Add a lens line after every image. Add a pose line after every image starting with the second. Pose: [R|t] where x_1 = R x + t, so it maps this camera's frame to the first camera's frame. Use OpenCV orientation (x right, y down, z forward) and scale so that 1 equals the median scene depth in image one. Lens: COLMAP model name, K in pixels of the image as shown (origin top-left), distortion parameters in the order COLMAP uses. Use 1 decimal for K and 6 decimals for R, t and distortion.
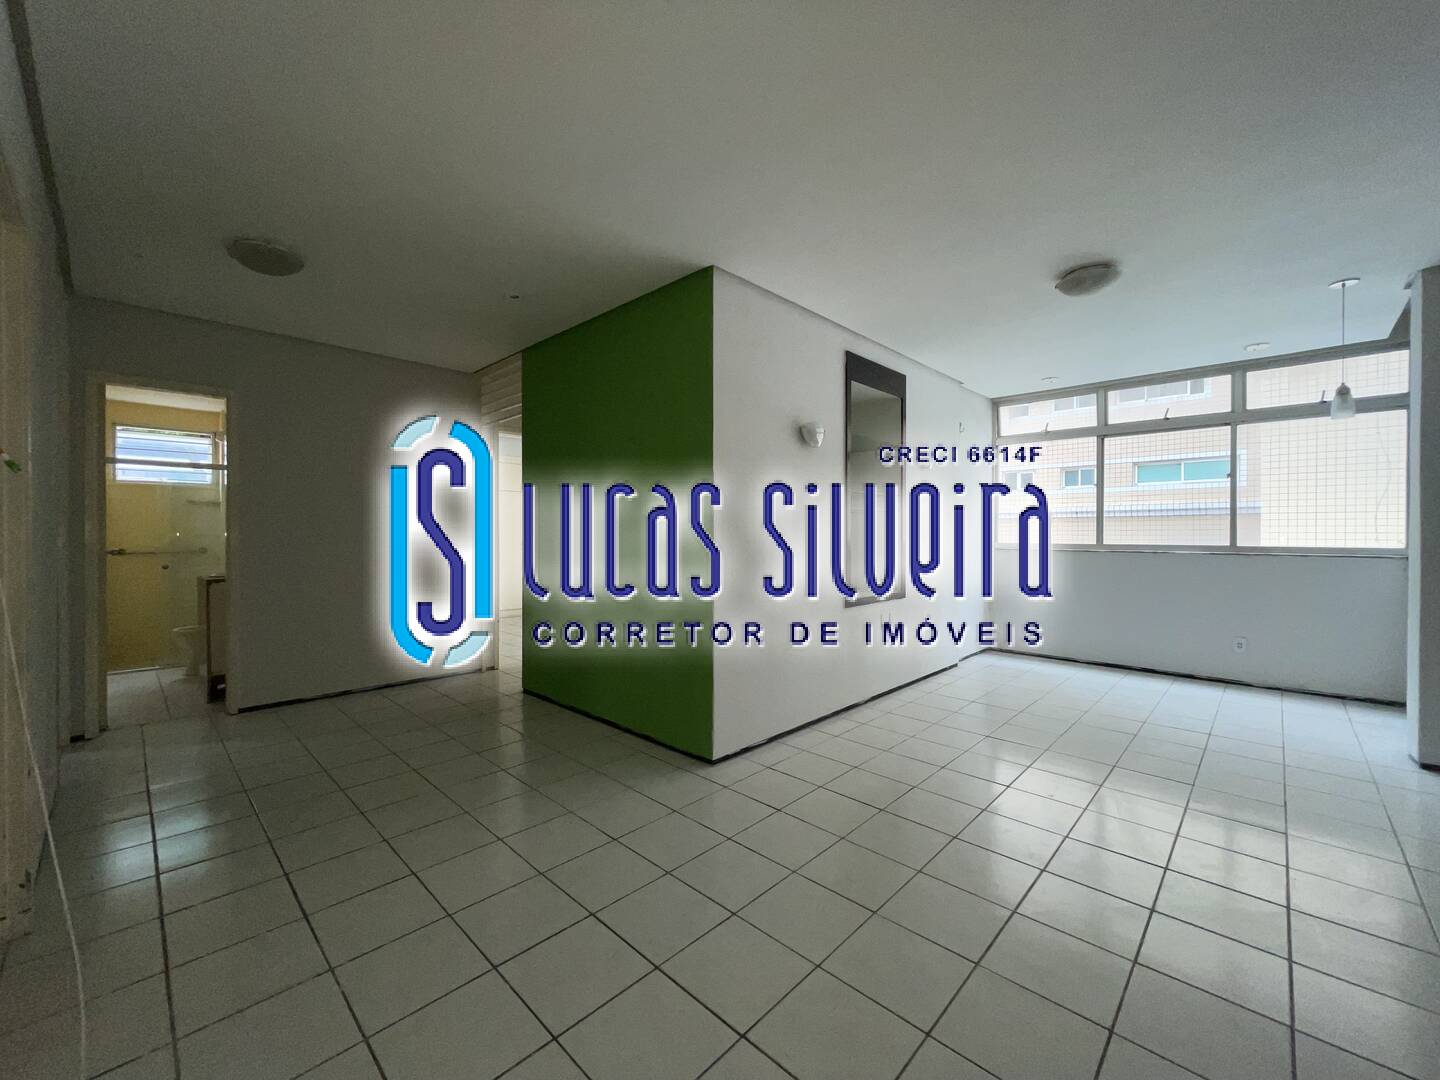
lens RADIAL K [[581.6, 0, 715.7], [0, 581.6, 533.7], [0, 0, 1]] dist [0.000863, -0.001545]
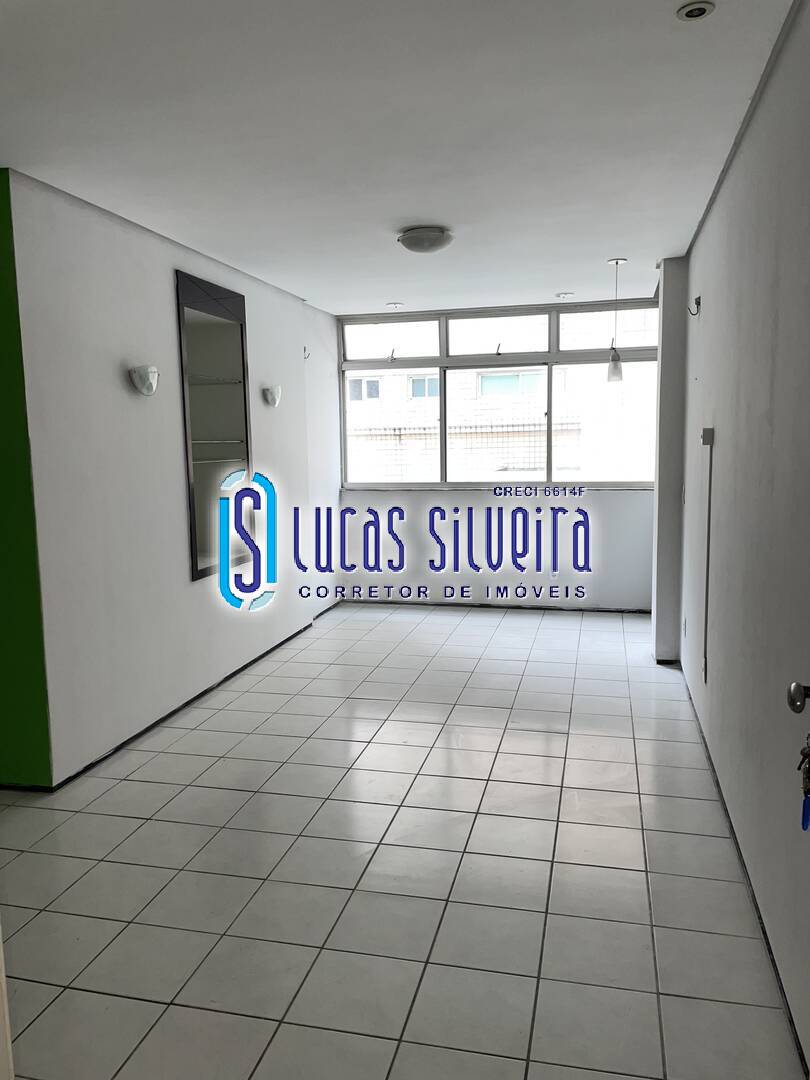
lens RADIAL K [[828.3, 0, 408.9], [0, 828.3, 536.1], [0, 0, 1]] dist [0.047032, -0.018728]
pose [[0.860662, -0.078815, 0.503040, -0.111866], [0.020290, 0.992472, 0.120783, -0.079727], [-0.508772, -0.093746, 0.855782, -0.198307]]
